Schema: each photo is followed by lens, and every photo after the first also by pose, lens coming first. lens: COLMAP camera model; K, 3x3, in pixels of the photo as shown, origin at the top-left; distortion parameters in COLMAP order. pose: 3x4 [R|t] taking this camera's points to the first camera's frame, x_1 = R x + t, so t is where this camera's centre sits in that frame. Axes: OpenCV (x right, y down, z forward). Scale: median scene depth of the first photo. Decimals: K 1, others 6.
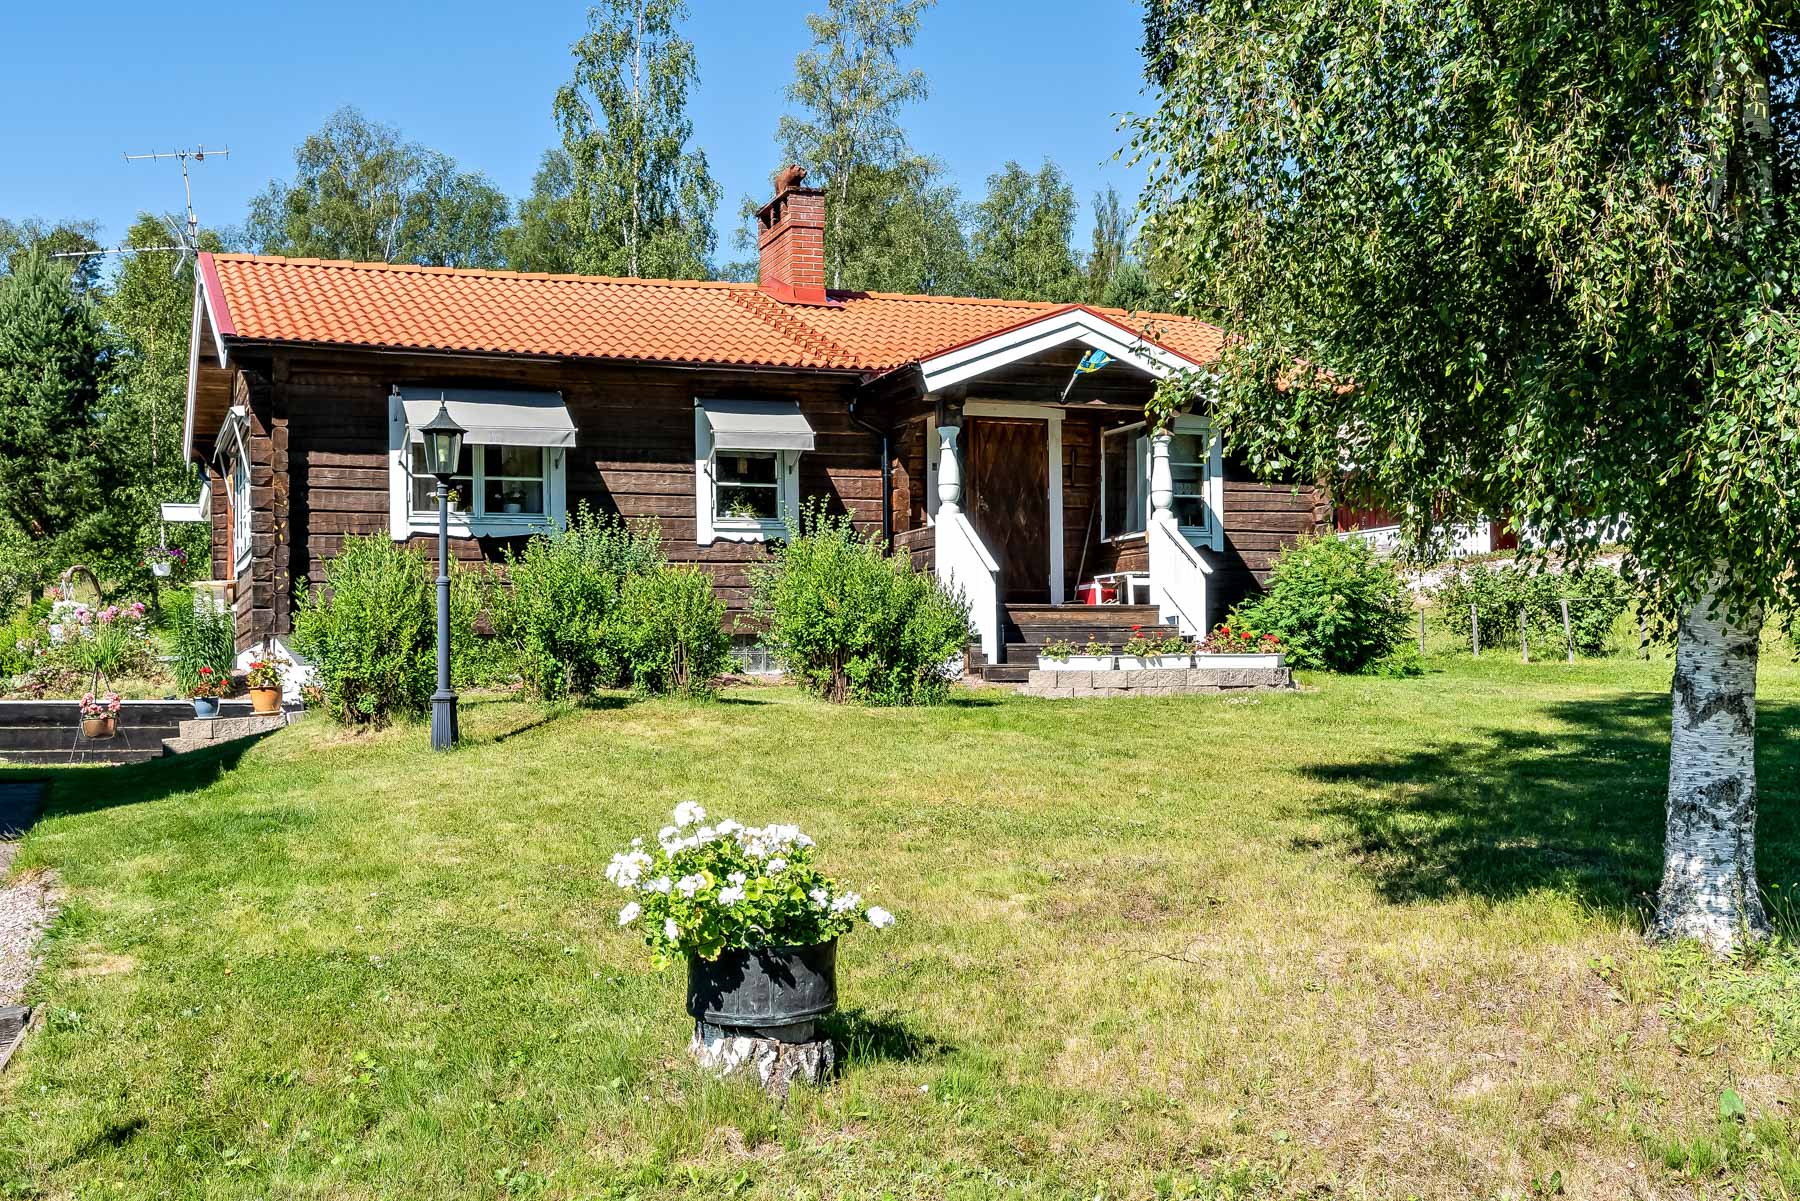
lens RADIAL K [[1934.4, 0, 900.0], [0, 1934.4, 600.5], [0, 0, 1]] dist [0.105237, 0.006539]
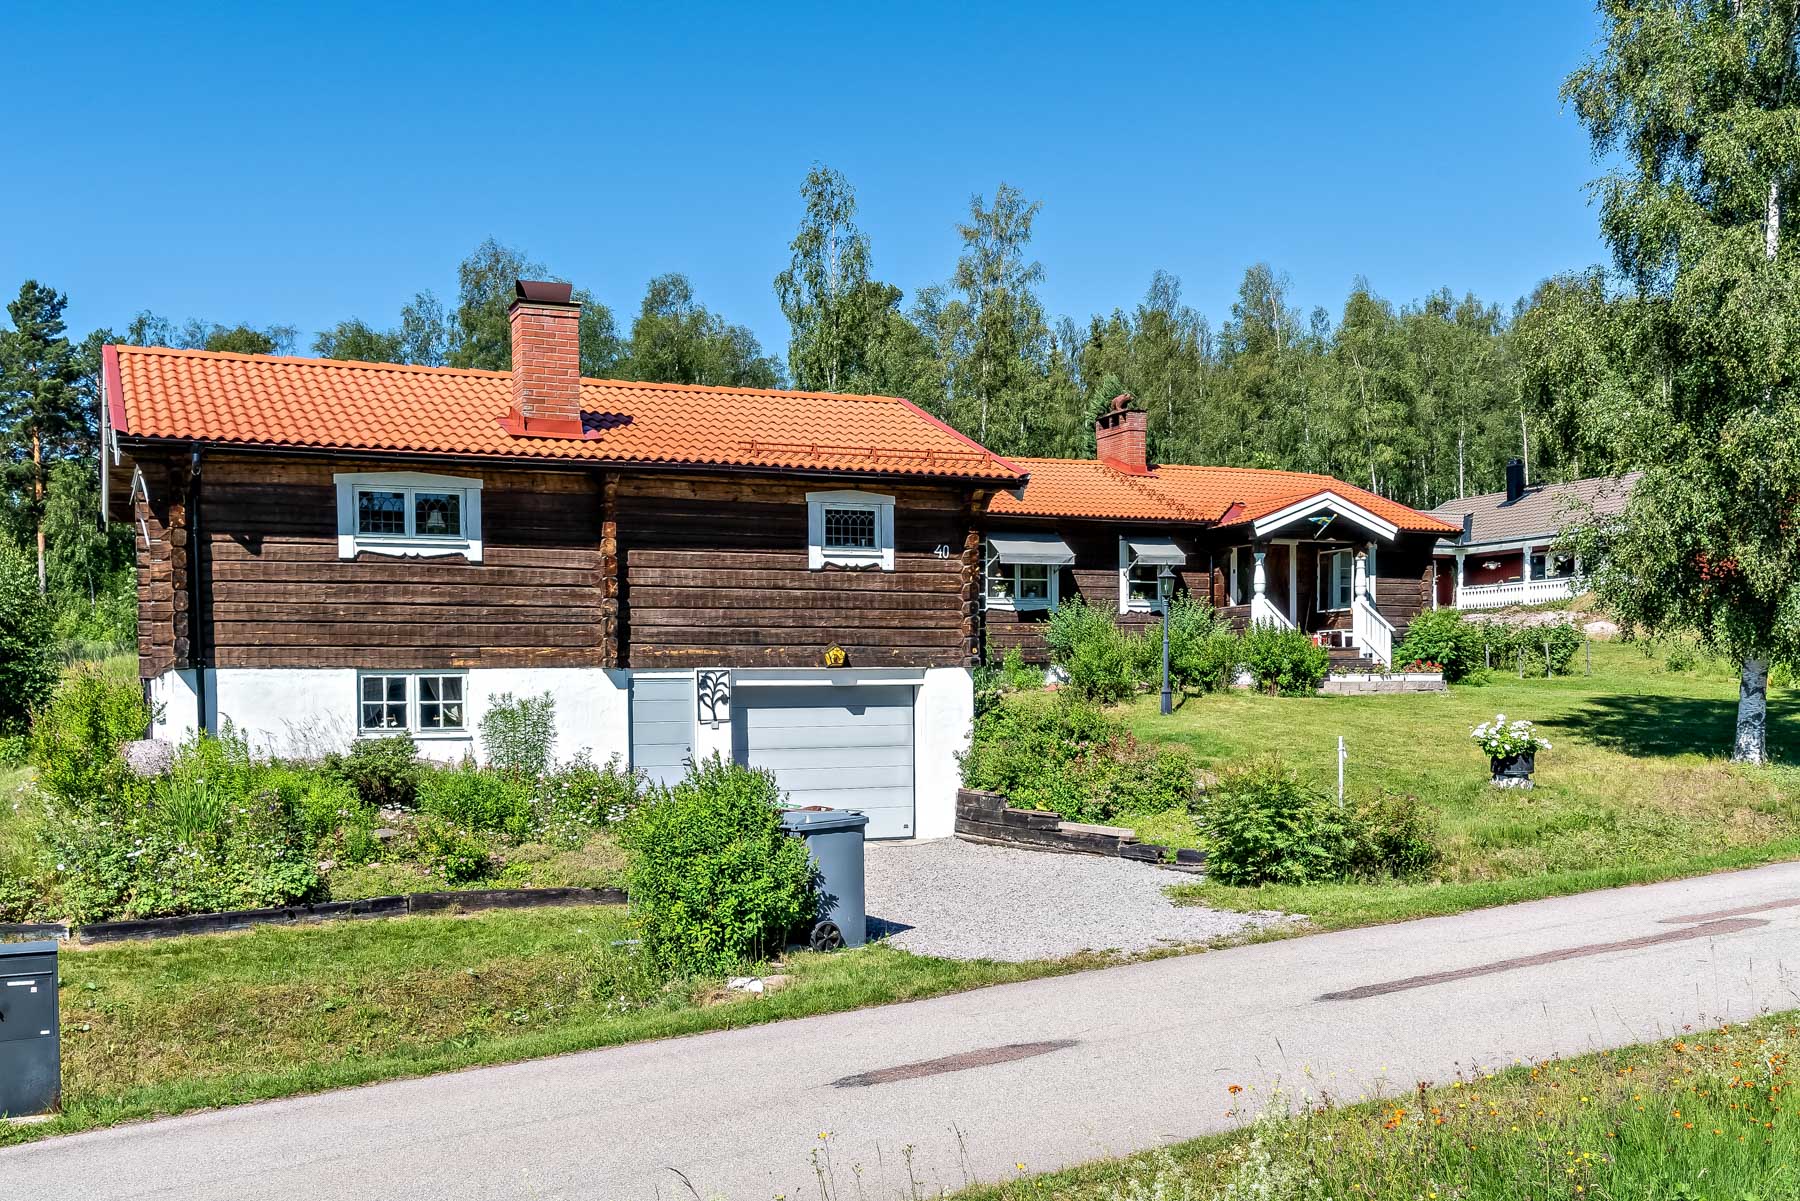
lens RADIAL K [[1679.6, 0, 898.9], [0, 1679.6, 697.1], [0, 0, 1]] dist [0.059034, -0.008836]
pose [[0.998231, 0.003812, 0.059330, -0.419623], [-0.006407, 0.999028, 0.043605, -0.018217], [-0.059106, -0.043908, 0.997286, -0.622330]]
